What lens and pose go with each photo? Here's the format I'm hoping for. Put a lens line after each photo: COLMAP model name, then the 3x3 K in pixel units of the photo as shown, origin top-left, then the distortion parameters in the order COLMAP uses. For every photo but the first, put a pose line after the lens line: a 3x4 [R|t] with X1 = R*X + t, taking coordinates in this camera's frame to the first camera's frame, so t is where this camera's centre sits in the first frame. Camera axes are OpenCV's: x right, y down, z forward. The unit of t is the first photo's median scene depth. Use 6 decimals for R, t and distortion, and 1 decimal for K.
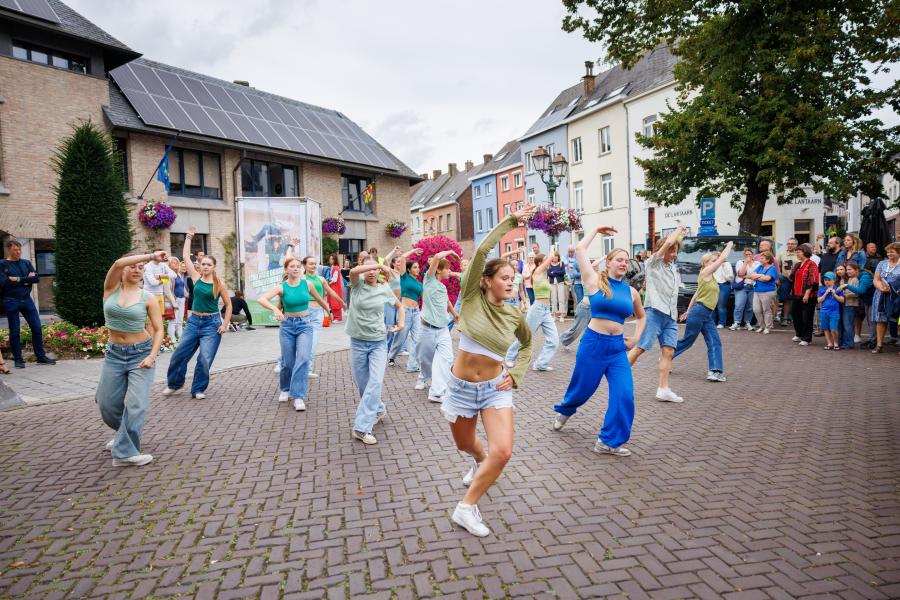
lens RADIAL K [[599.9, 0, 450.4], [0, 599.9, 303.6], [0, 0, 1]] dist [-0.002849, 0.005276]
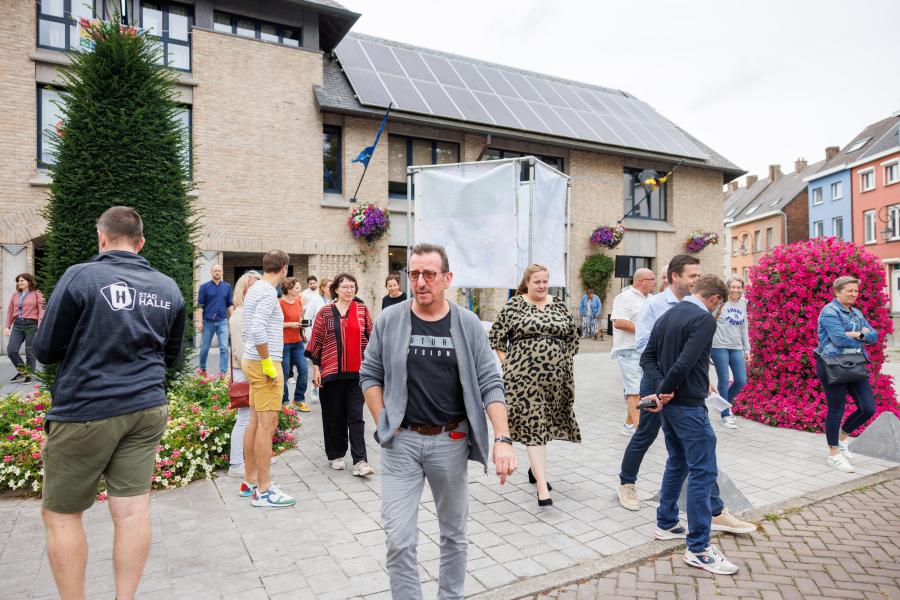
lens RADIAL K [[599.9, 0, 447.6], [0, 599.9, 301.8], [0, 0, 1]] dist [-0.002849, 0.005276]
pose [[0.890864, 0.031513, -0.453175, -0.057015], [-0.051099, 0.998211, -0.031037, -0.030057], [0.451387, 0.050806, 0.890881, 0.399647]]
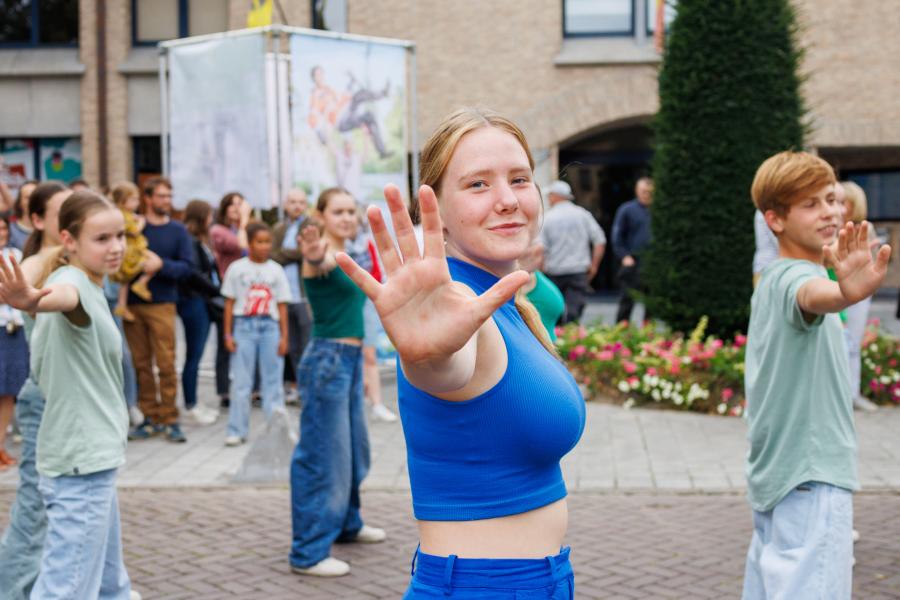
lens RADIAL K [[1348.7, 0, 461.7], [0, 1348.7, 301.6], [0, 0, 1]] dist [0.002300, 0.000000]
pose [[0.489418, 0.067580, -0.869427, 0.120479], [-0.055802, 0.997376, 0.046113, -0.015851], [0.870262, 0.025947, 0.491905, 0.199191]]
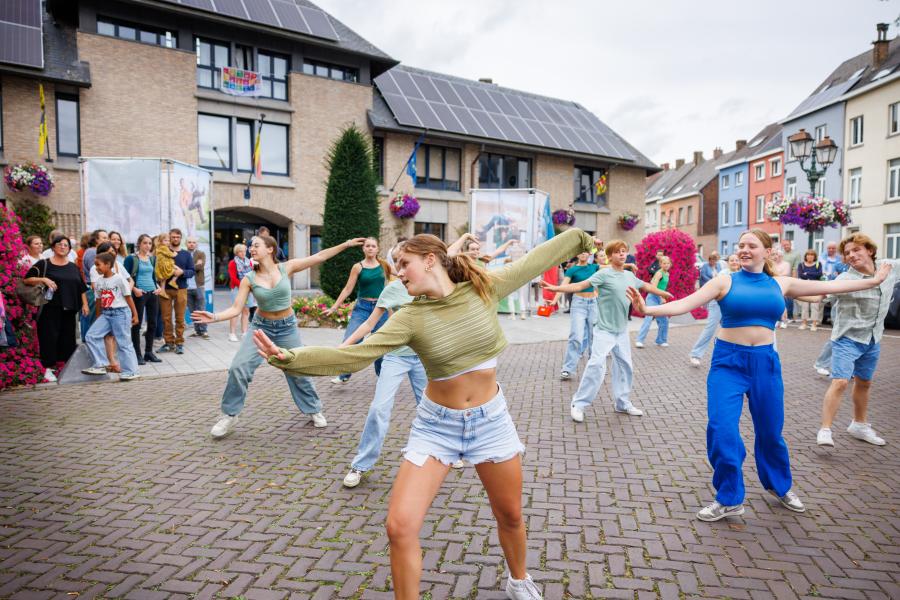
lens RADIAL K [[599.9, 0, 448.0], [0, 599.9, 304.6], [0, 0, 1]] dist [-0.002849, 0.005276]
pose [[0.926748, 0.065316, -0.369962, 0.010140], [-0.059586, 0.997860, 0.026909, 0.000527], [0.370928, -0.002893, 0.928657, -0.004356]]
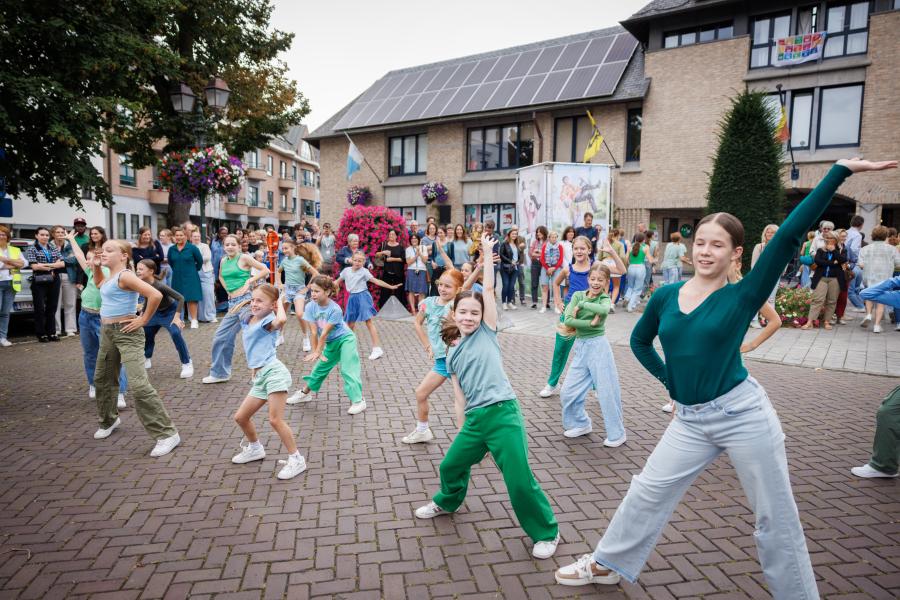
lens RADIAL K [[597.3, 0, 448.1], [0, 597.3, 306.3], [0, 0, 1]] dist [0.000402, 0.001506]
pose [[-0.024087, 0.134829, -0.990576, 0.257687], [-0.072364, 0.988029, 0.136242, -0.026590], [0.997087, 0.074963, -0.014042, 0.325931]]
